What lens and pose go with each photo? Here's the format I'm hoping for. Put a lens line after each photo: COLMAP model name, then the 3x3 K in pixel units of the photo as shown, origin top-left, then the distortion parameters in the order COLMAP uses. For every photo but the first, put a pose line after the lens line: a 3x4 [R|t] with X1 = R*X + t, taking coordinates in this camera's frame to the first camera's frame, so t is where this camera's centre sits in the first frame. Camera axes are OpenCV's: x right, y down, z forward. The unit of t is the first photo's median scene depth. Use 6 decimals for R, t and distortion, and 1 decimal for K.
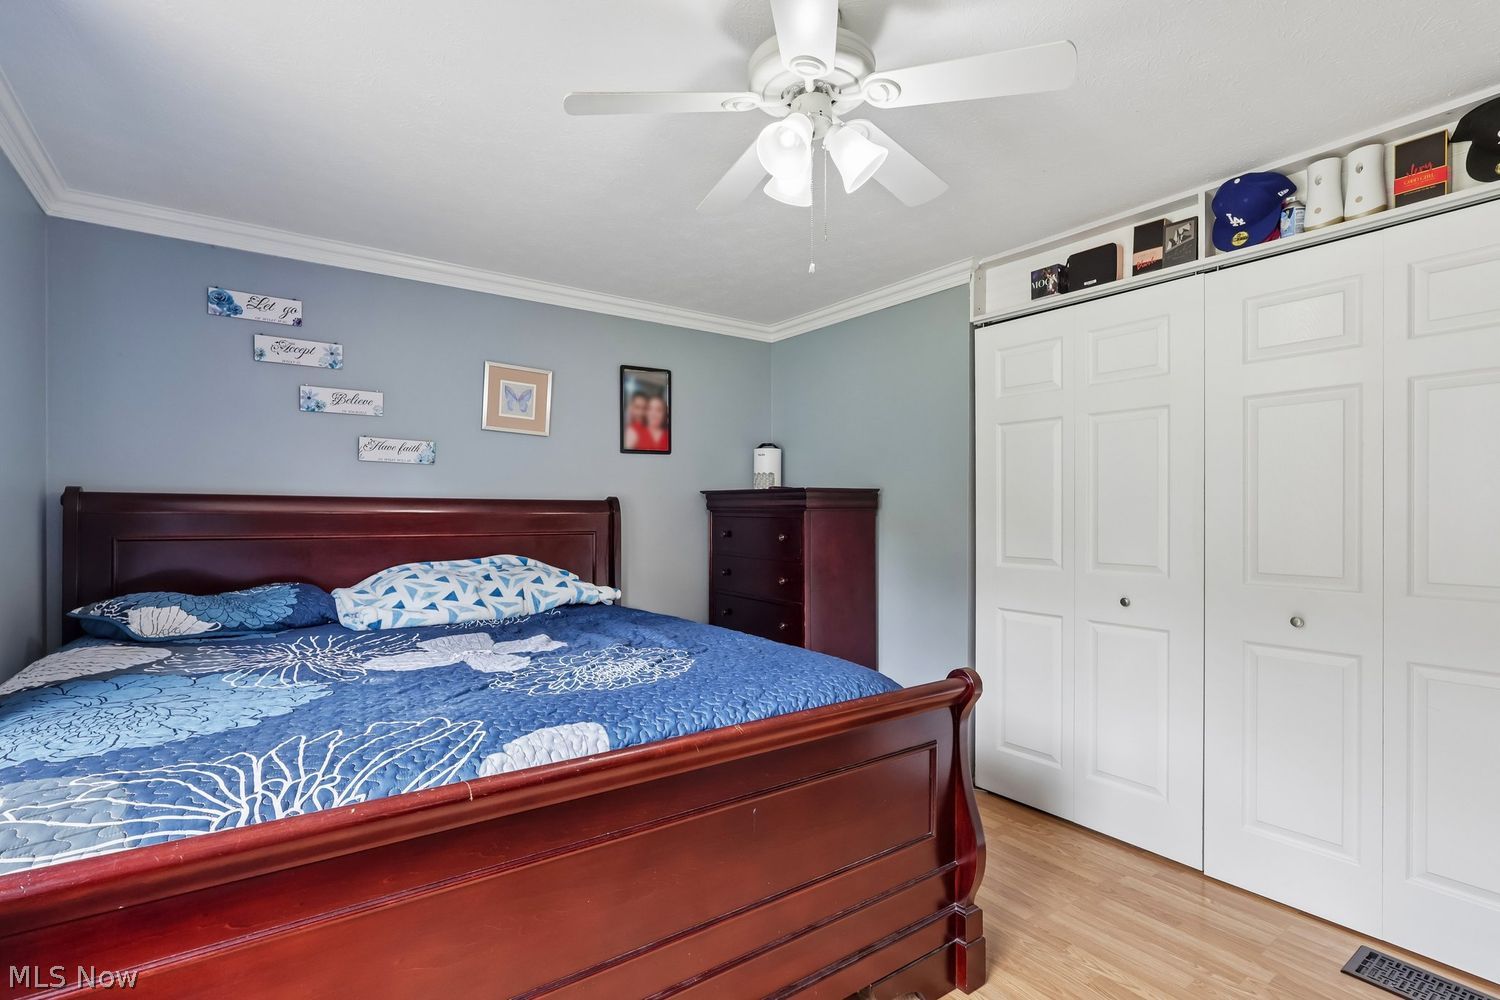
lens RADIAL K [[704.9, 0, 749.3], [0, 704.9, 507.9], [0, 0, 1]] dist [0.000074, 0.000858]
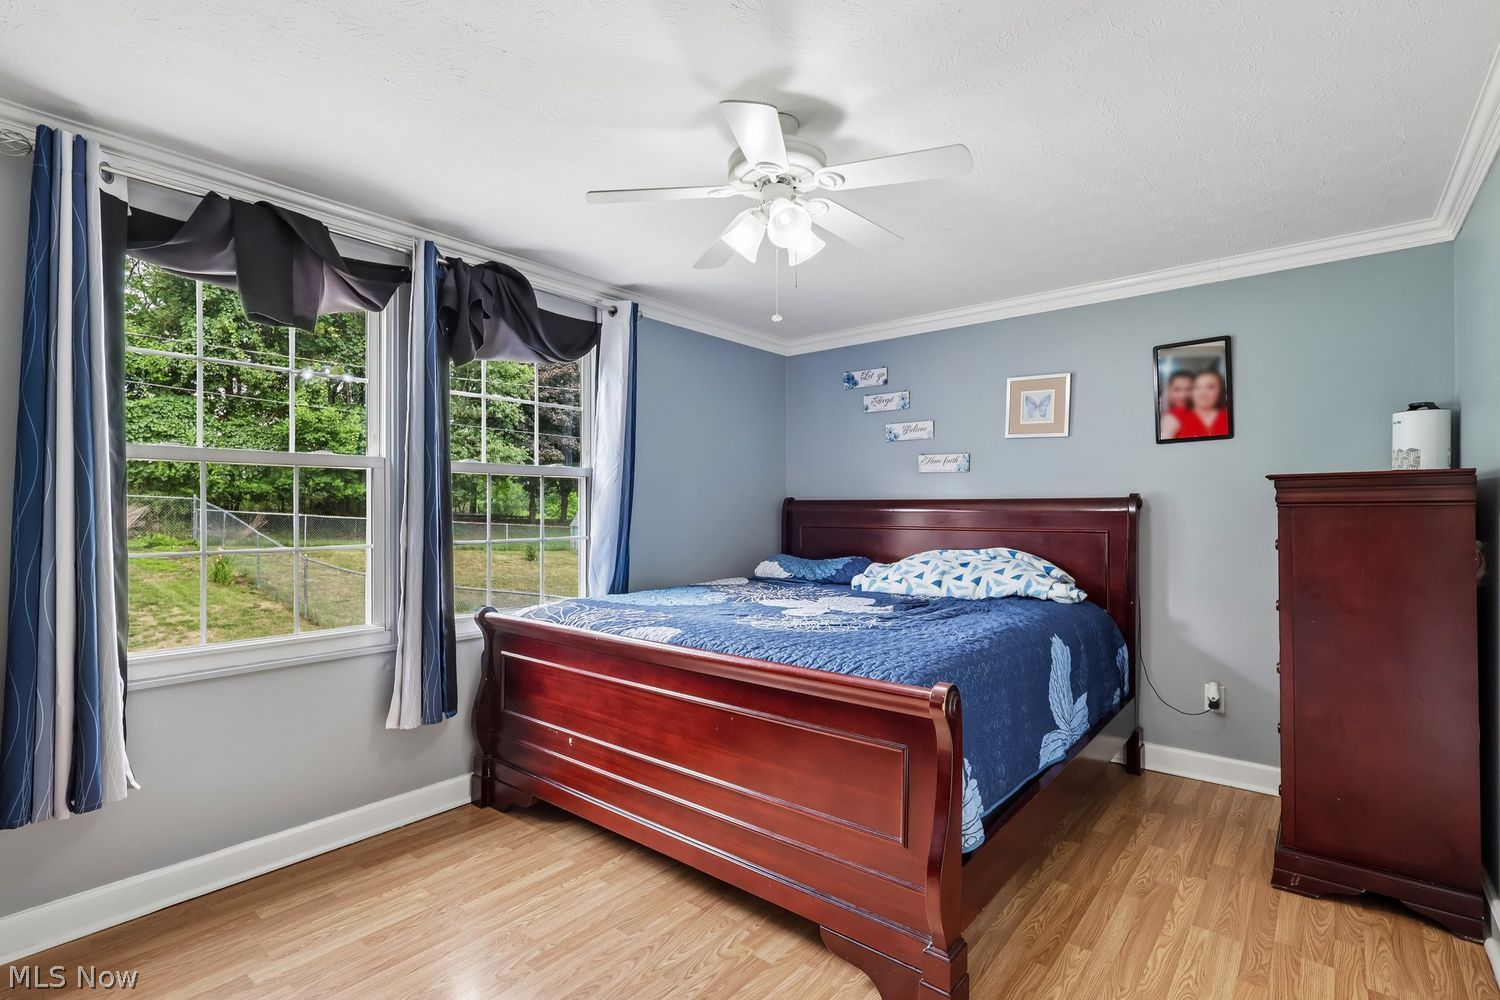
lens RADIAL K [[704.9, 0, 744.4], [0, 704.9, 501.8], [0, 0, 1]] dist [0.000074, 0.000858]
pose [[0.260738, -0.013095, -0.965321, 0.657856], [0.008891, 0.999898, -0.011162, 0.001425], [0.965369, -0.005672, 0.260828, 0.306845]]
